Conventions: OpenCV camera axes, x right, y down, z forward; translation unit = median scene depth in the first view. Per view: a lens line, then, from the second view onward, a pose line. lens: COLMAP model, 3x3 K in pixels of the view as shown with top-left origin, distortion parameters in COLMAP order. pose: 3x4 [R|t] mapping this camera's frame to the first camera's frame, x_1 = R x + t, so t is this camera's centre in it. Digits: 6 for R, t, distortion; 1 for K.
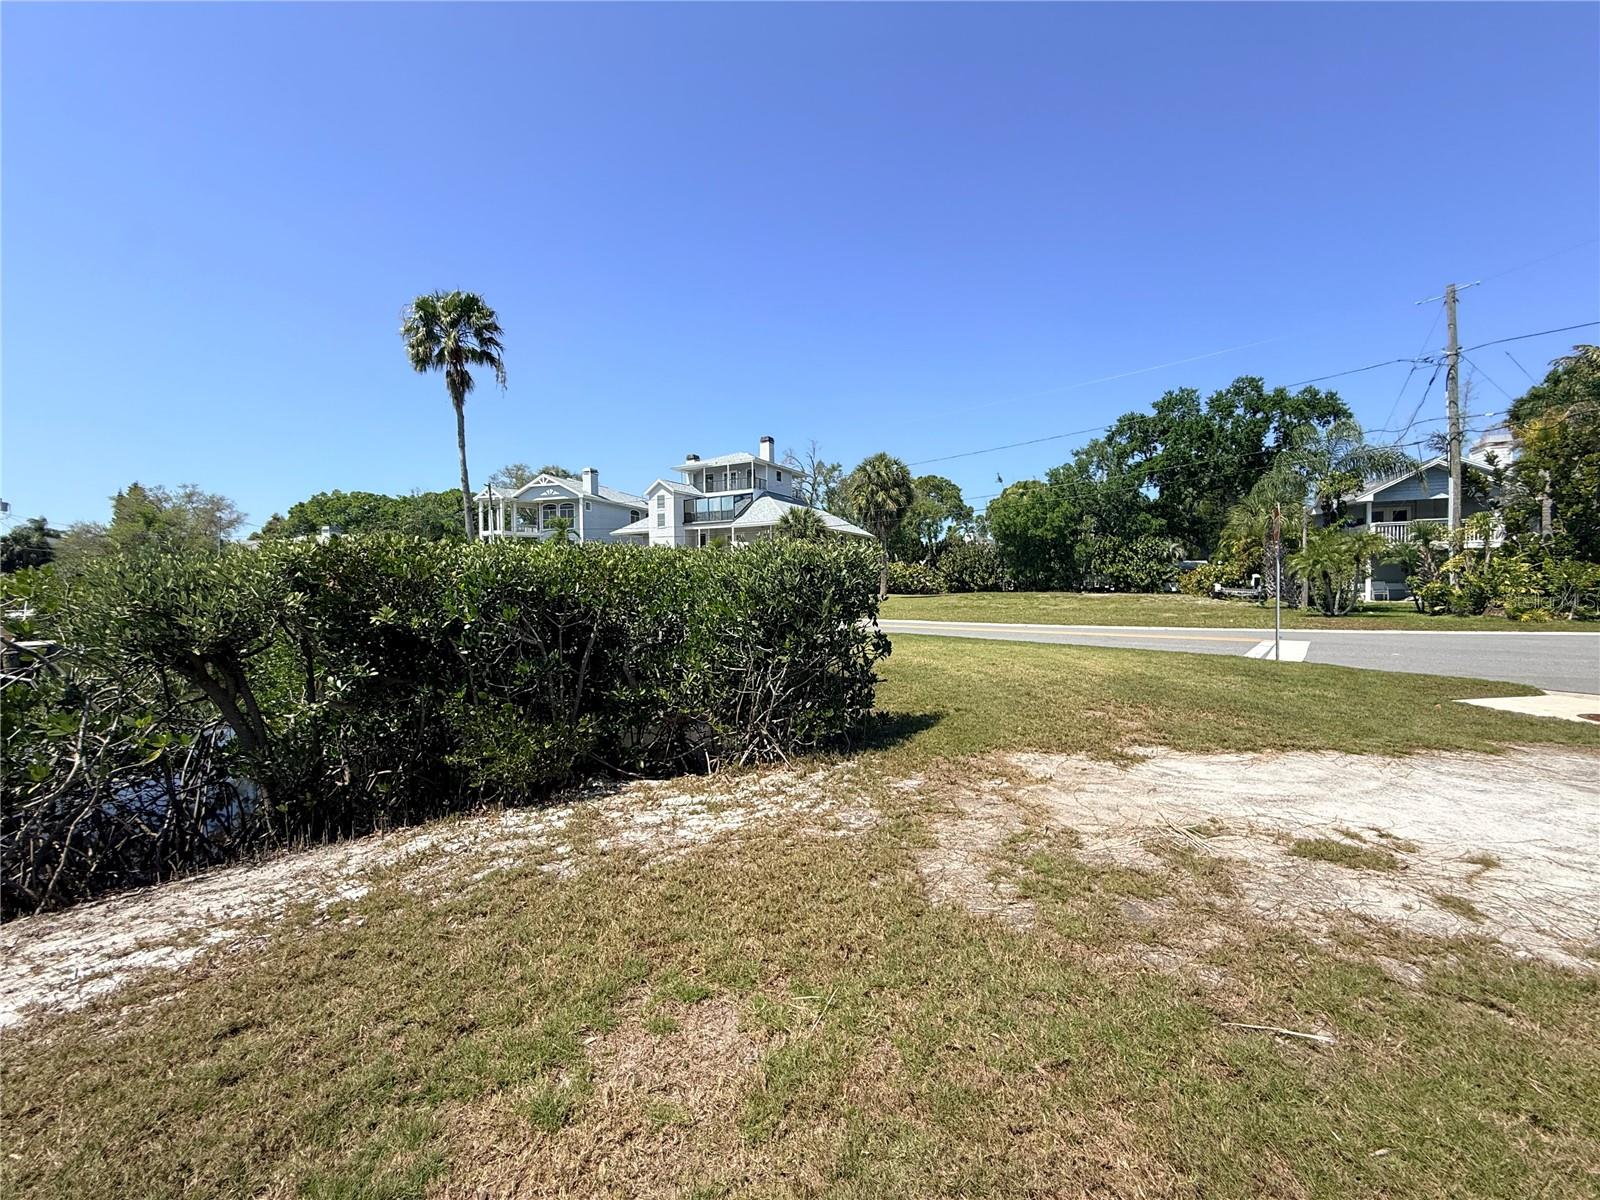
lens RADIAL K [[638.6, 0, 796.5], [0, 638.6, 600.9], [0, 0, 1]] dist [-0.002280, 0.000634]
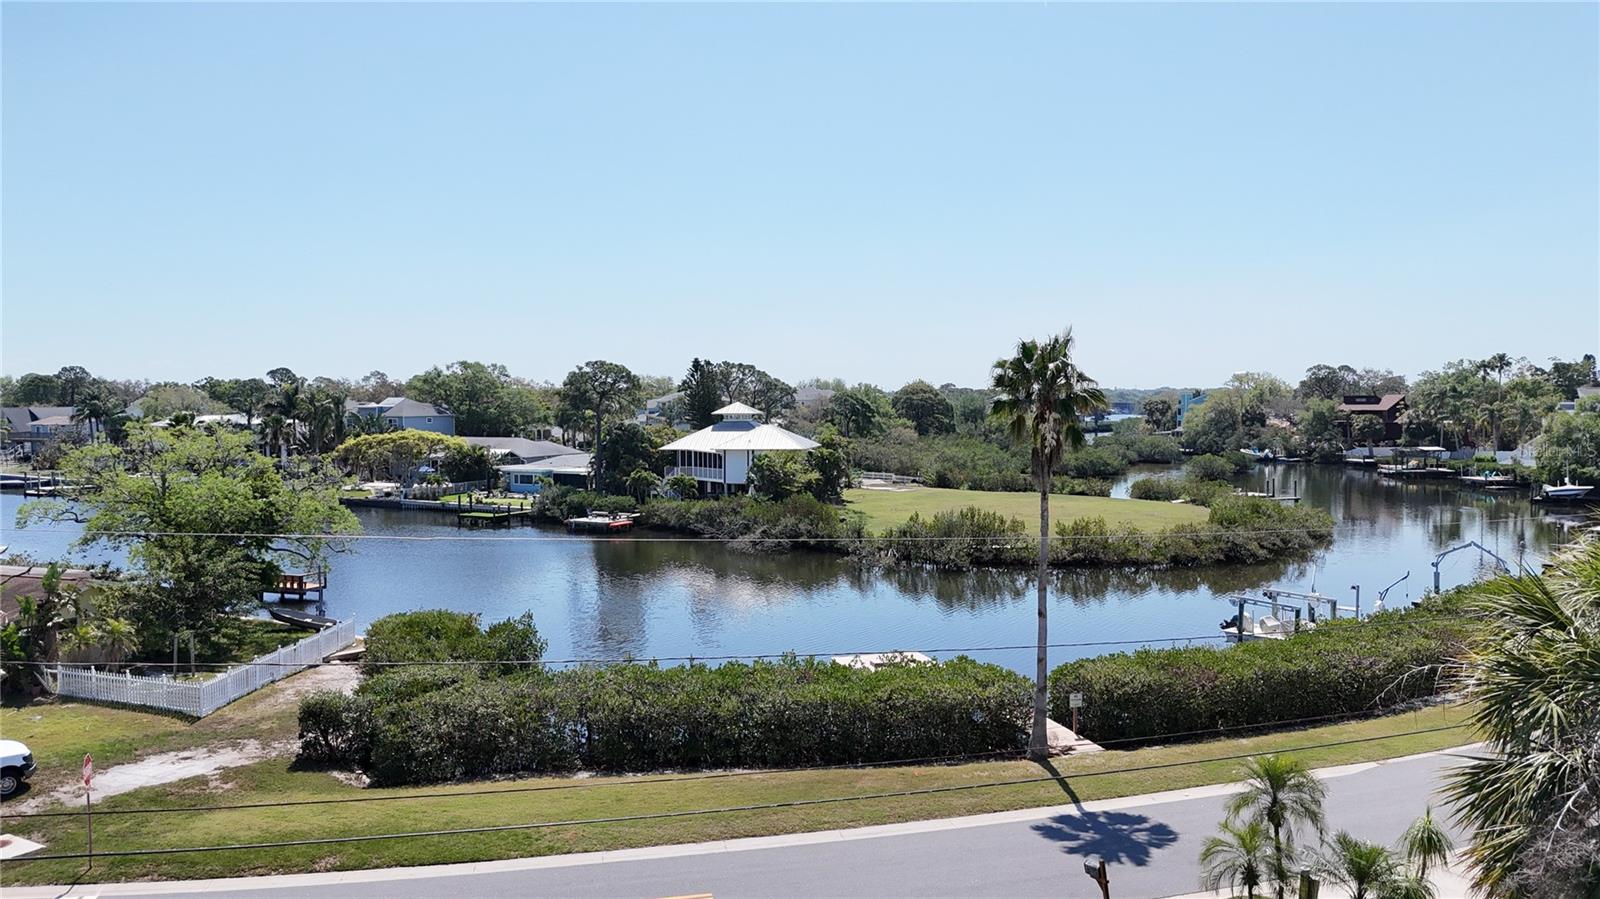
lens RADIAL K [[1185.2, 0, 797.4], [0, 1185.2, 440.9], [0, 0, 1]] dist [0.079638, -0.074614]
pose [[-0.645792, 0.047441, -0.762038, 0.345558], [0.004199, 0.998273, 0.058589, -0.196017], [0.763502, 0.034636, -0.644876, 0.770239]]
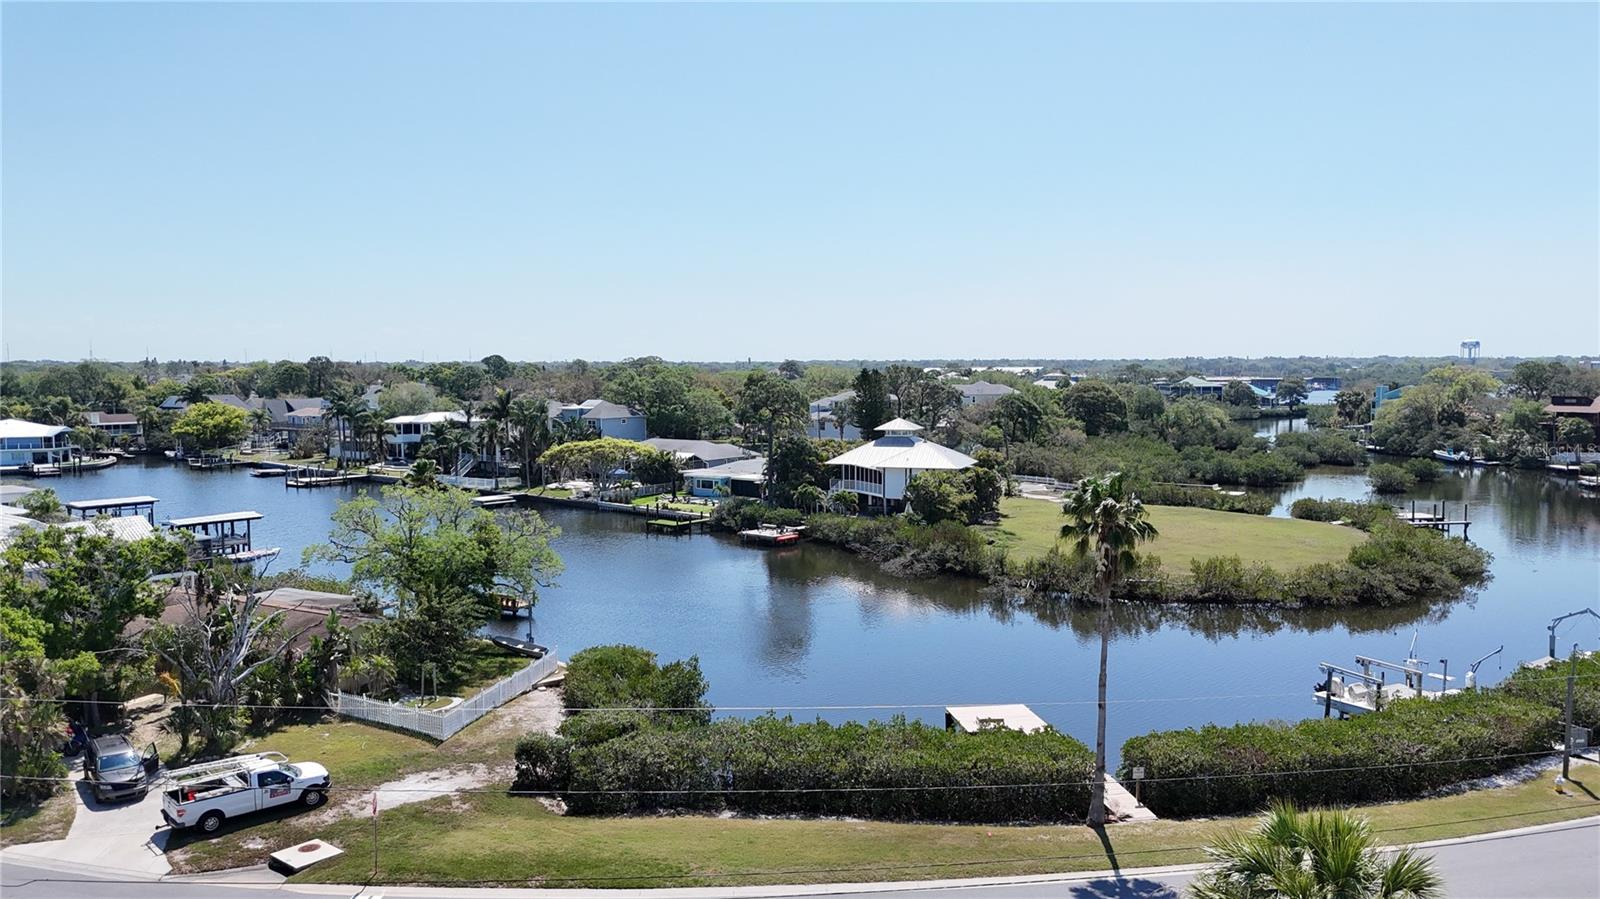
lens RADIAL K [[1185.2, 0, 795.5], [0, 1185.2, 439.0], [0, 0, 1]] dist [0.079638, -0.074614]
pose [[-0.757985, 0.060624, -0.649448, 0.418267], [0.006609, 0.996334, 0.085292, -0.305457], [0.652238, 0.060358, -0.755607, 0.906996]]
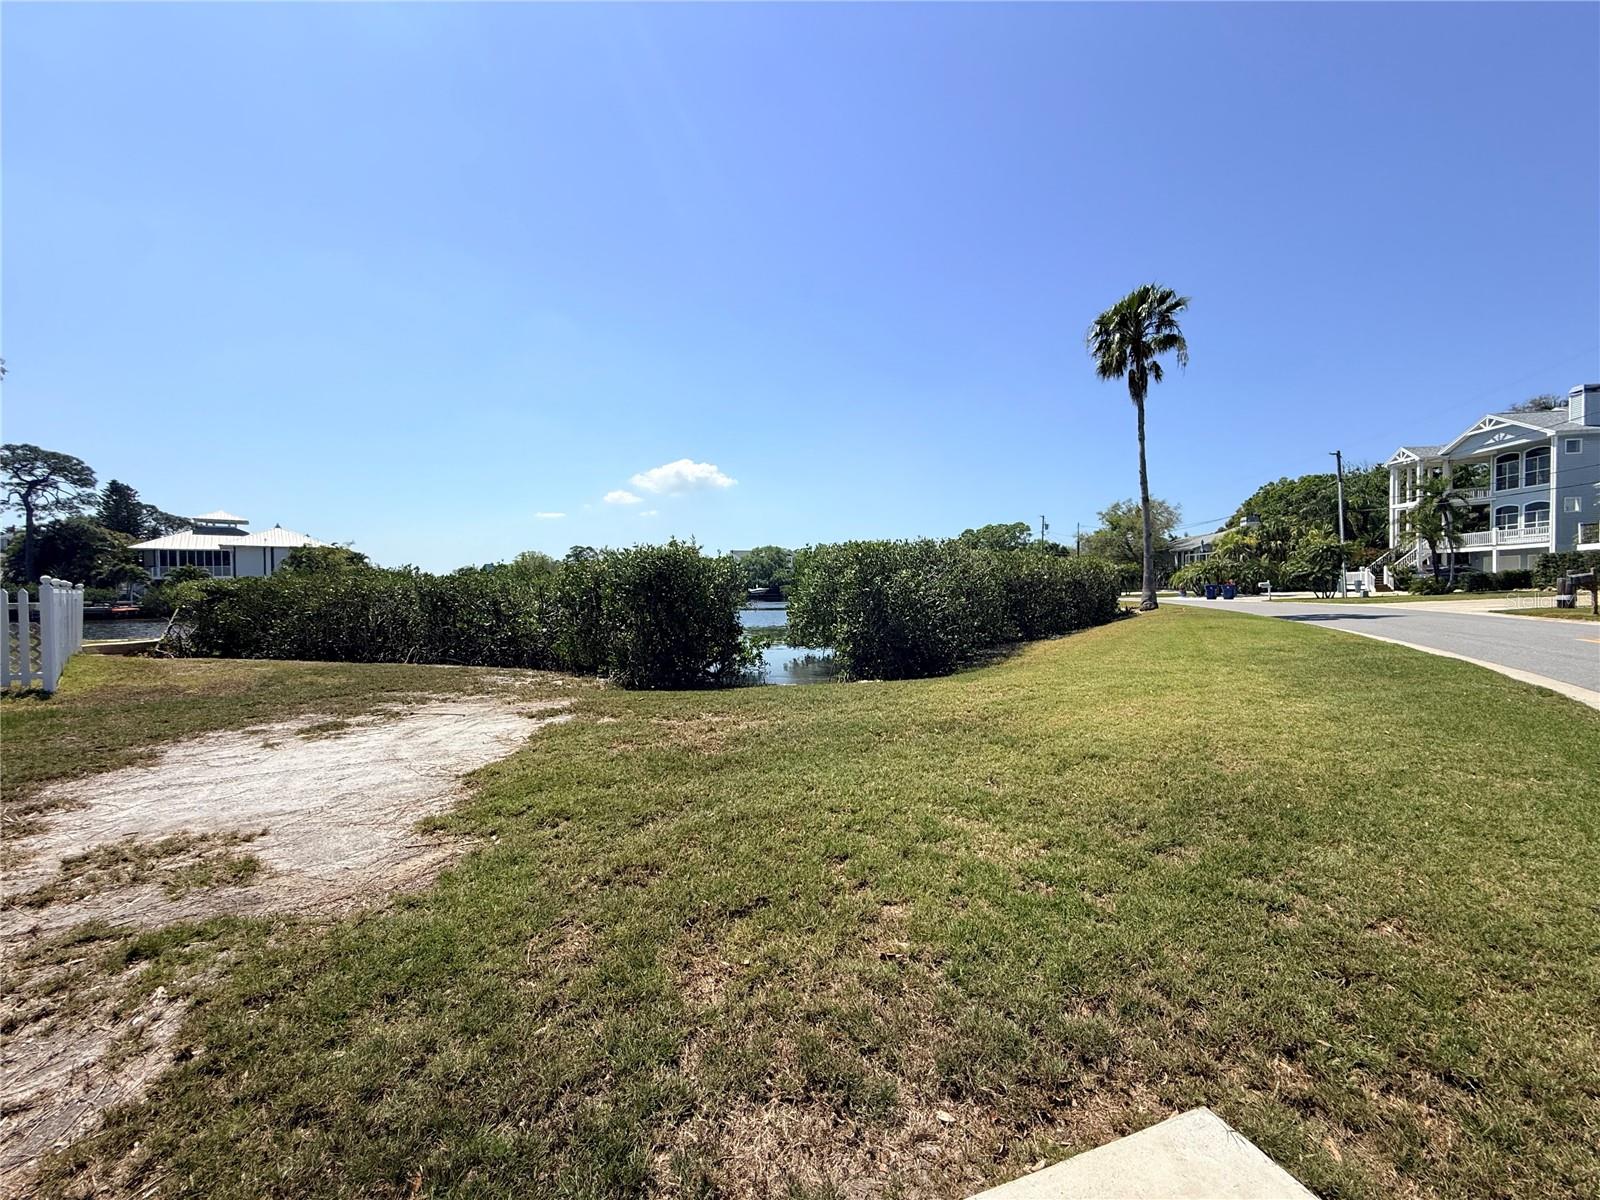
lens RADIAL K [[638.6, 0, 801.9], [0, 638.6, 593.5], [0, 0, 1]] dist [-0.002280, 0.000634]
pose [[0.184039, 0.020900, -0.982697, 0.173014], [-0.011008, 0.999755, 0.019201, -0.003983], [0.982857, 0.007284, 0.184224, 0.124037]]
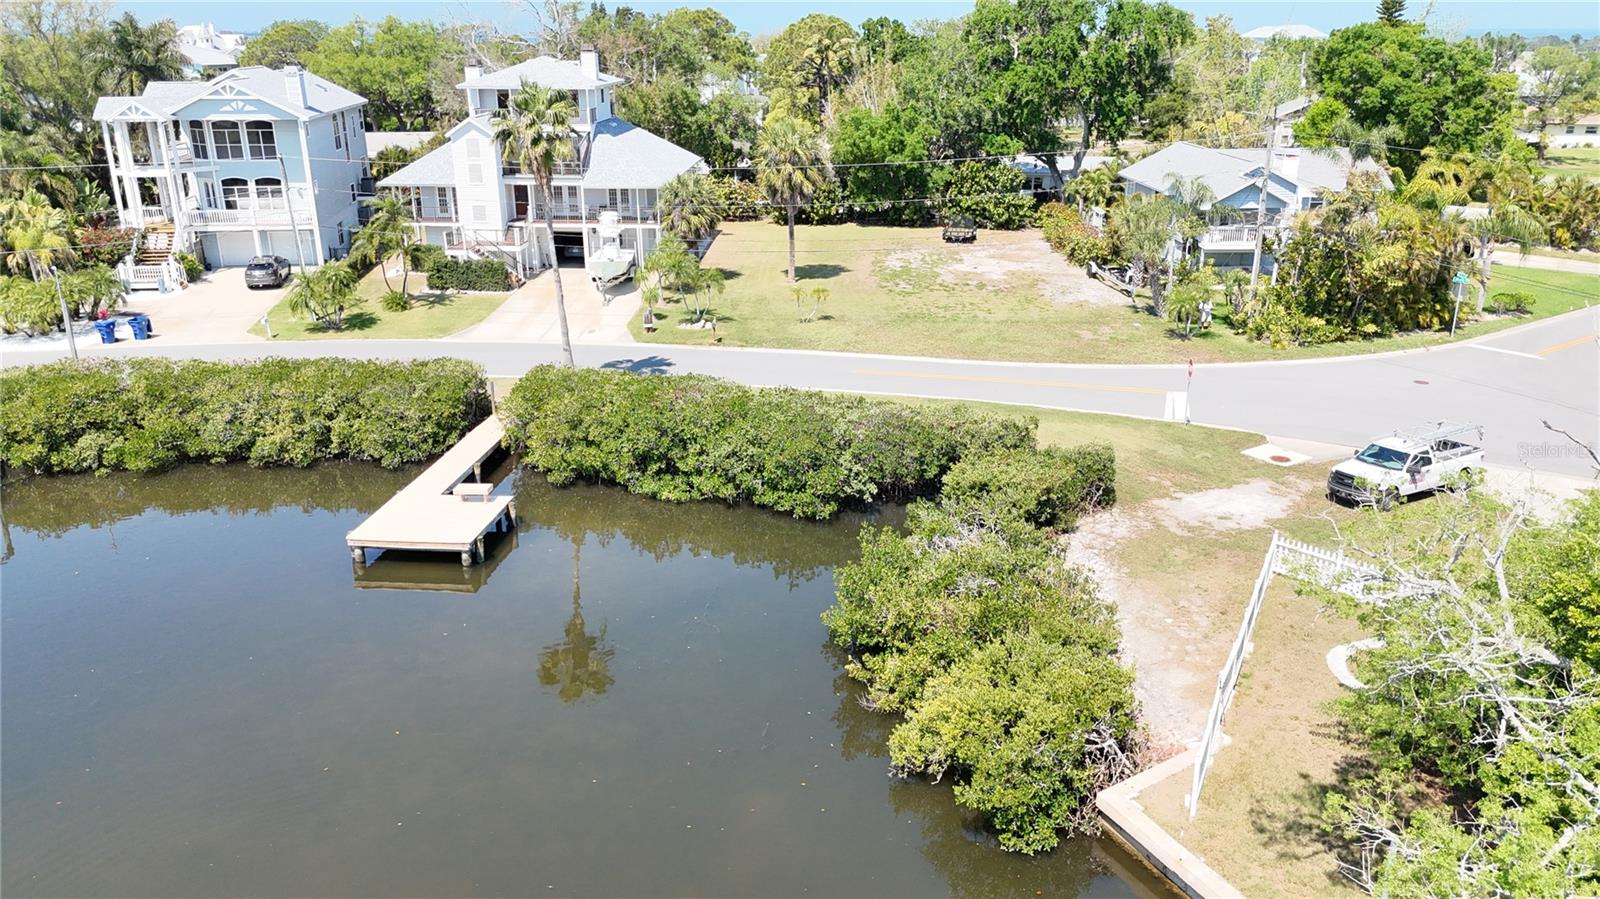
lens RADIAL K [[1185.2, 0, 797.0], [0, 1185.2, 451.9], [0, 0, 1]] dist [0.079638, -0.074614]
pose [[0.900329, -0.134979, 0.413748, -0.460266], [0.000905, 0.951267, 0.308367, -0.229916], [-0.435208, -0.277258, 0.856576, -0.421296]]
